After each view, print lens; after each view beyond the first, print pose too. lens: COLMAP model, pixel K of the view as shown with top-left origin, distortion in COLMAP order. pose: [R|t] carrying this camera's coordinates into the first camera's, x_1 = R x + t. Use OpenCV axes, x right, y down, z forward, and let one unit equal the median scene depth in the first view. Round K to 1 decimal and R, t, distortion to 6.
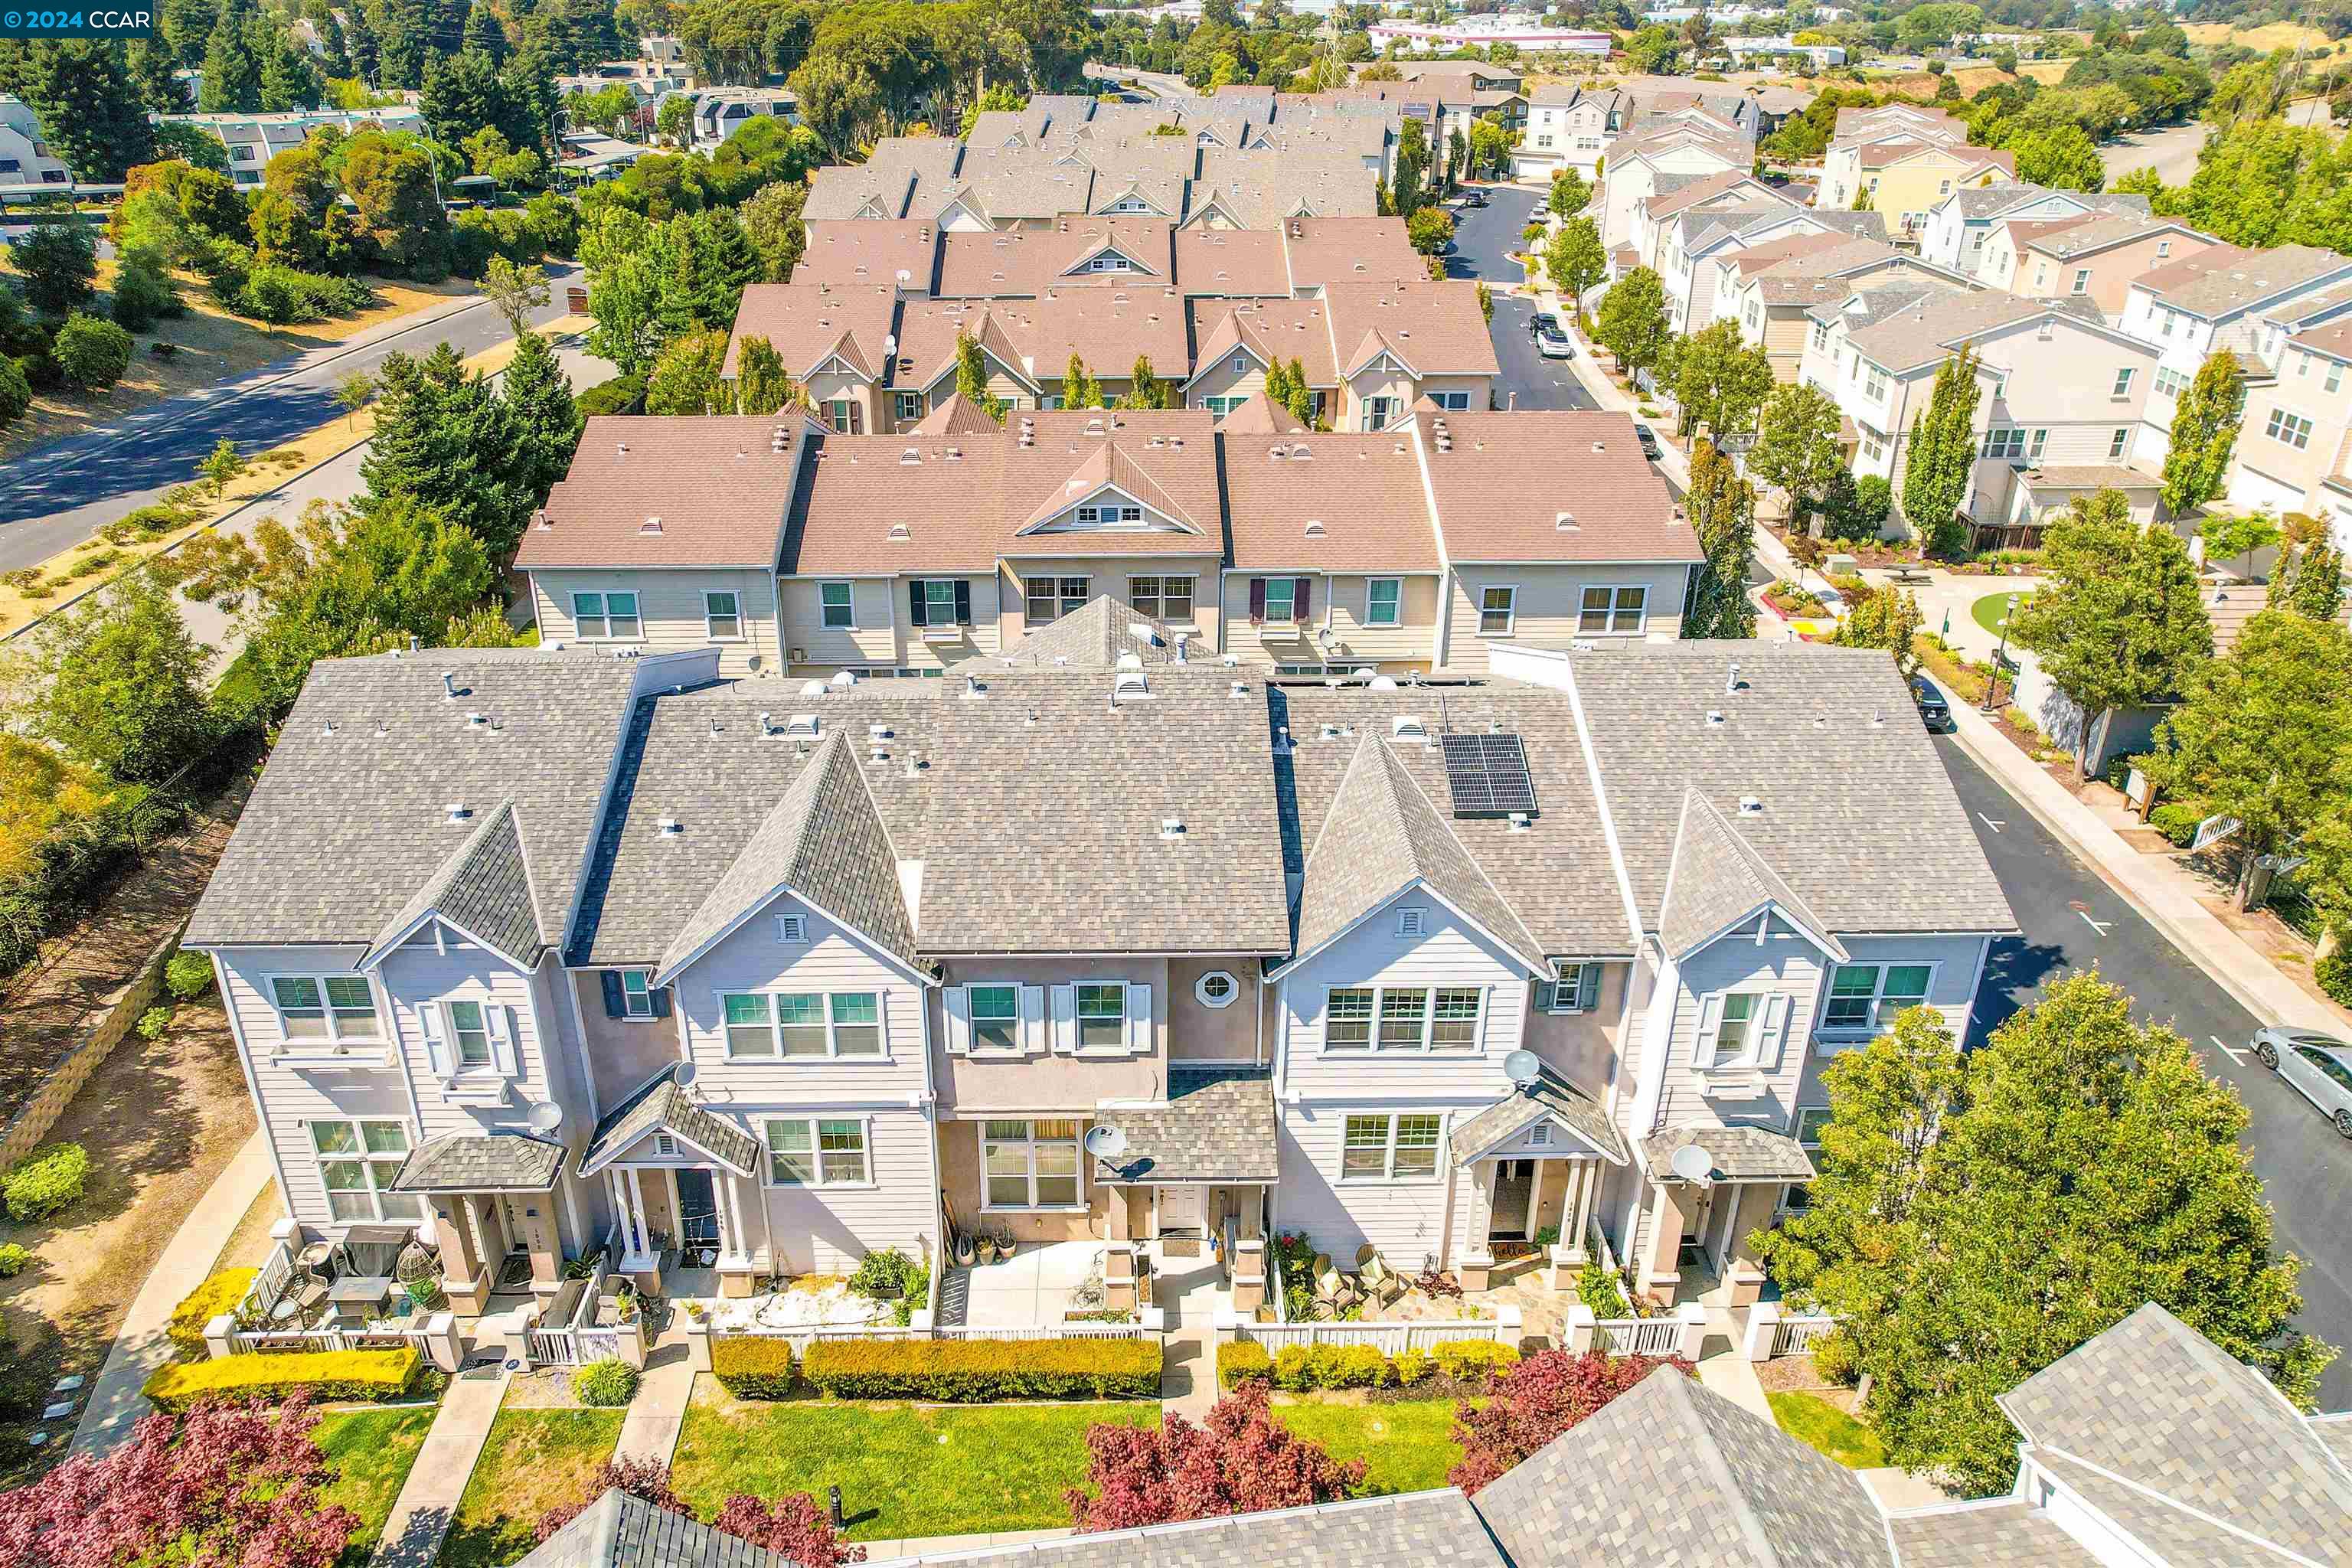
lens RADIAL K [[1539.3, 0, 1184.8], [0, 1539.3, 775.1], [0, 0, 1]] dist [-0.048032, 0.065666]
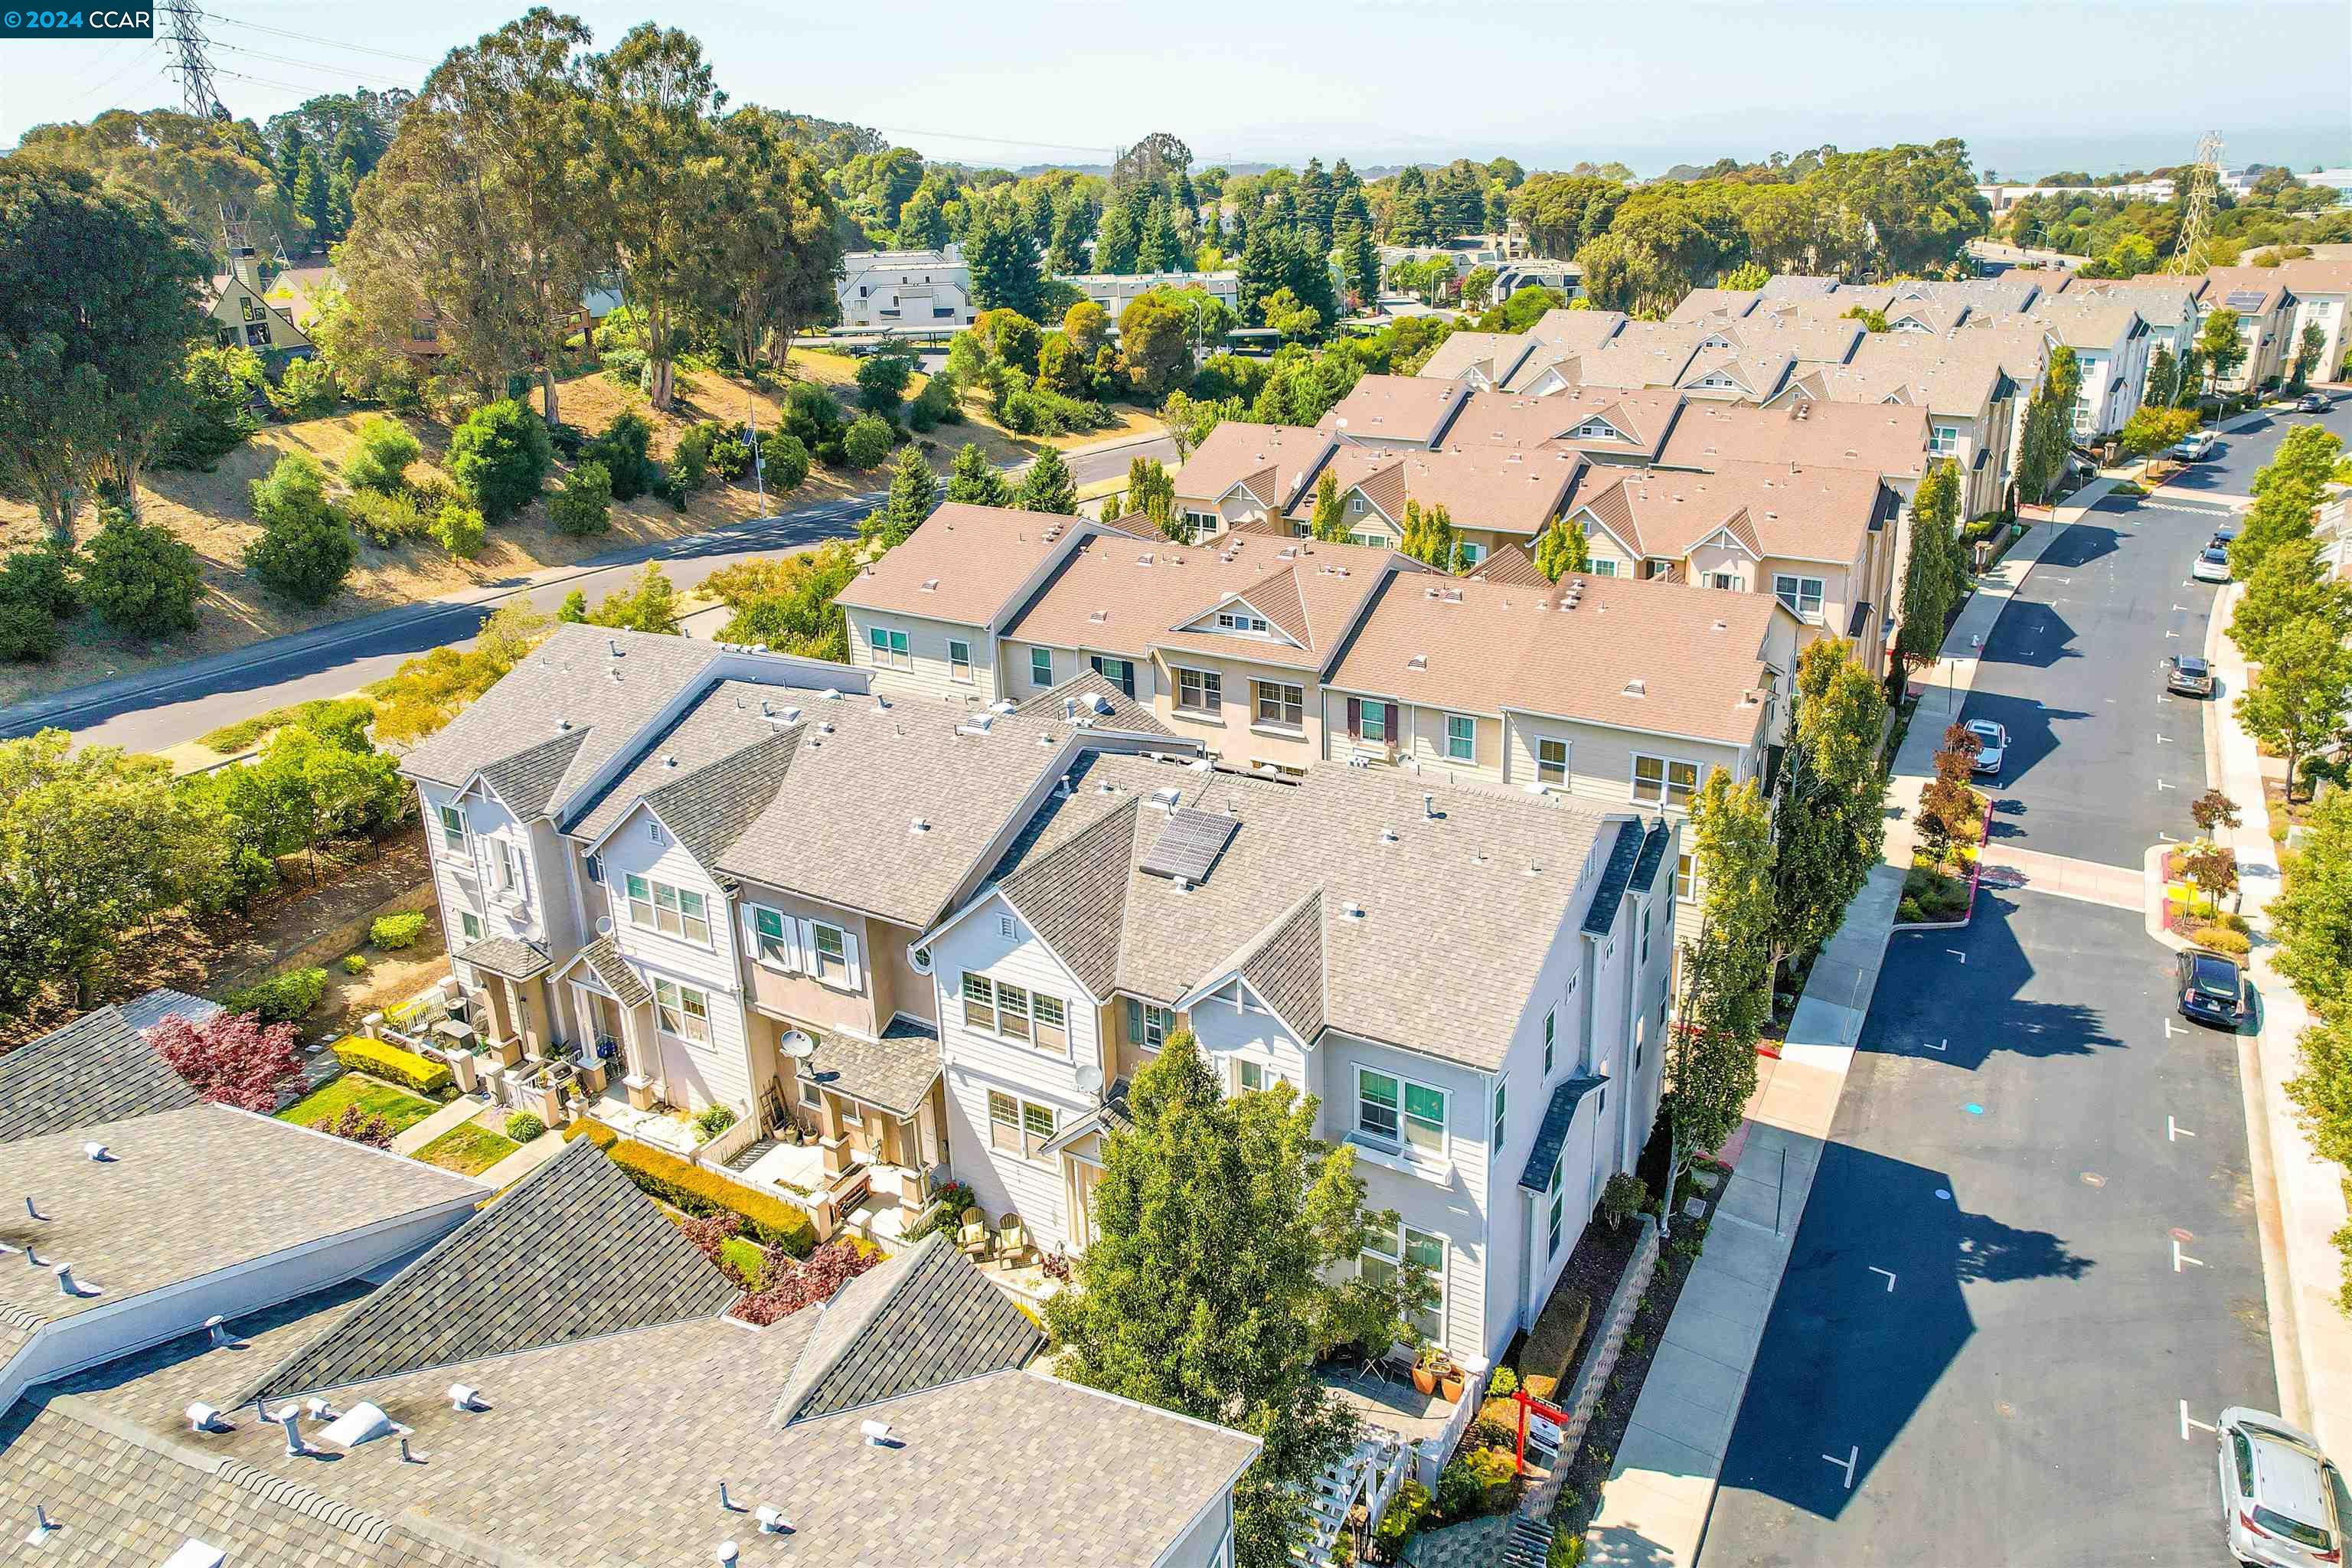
lens RADIAL K [[1539.3, 0, 1184.8], [0, 1539.3, 775.1], [0, 0, 1]] dist [-0.048032, 0.065666]
pose [[0.860250, 0.177338, -0.478038, 0.483157], [-0.223611, 0.973810, -0.041143, -0.001816], [0.458222, 0.142288, 0.877375, -0.013691]]
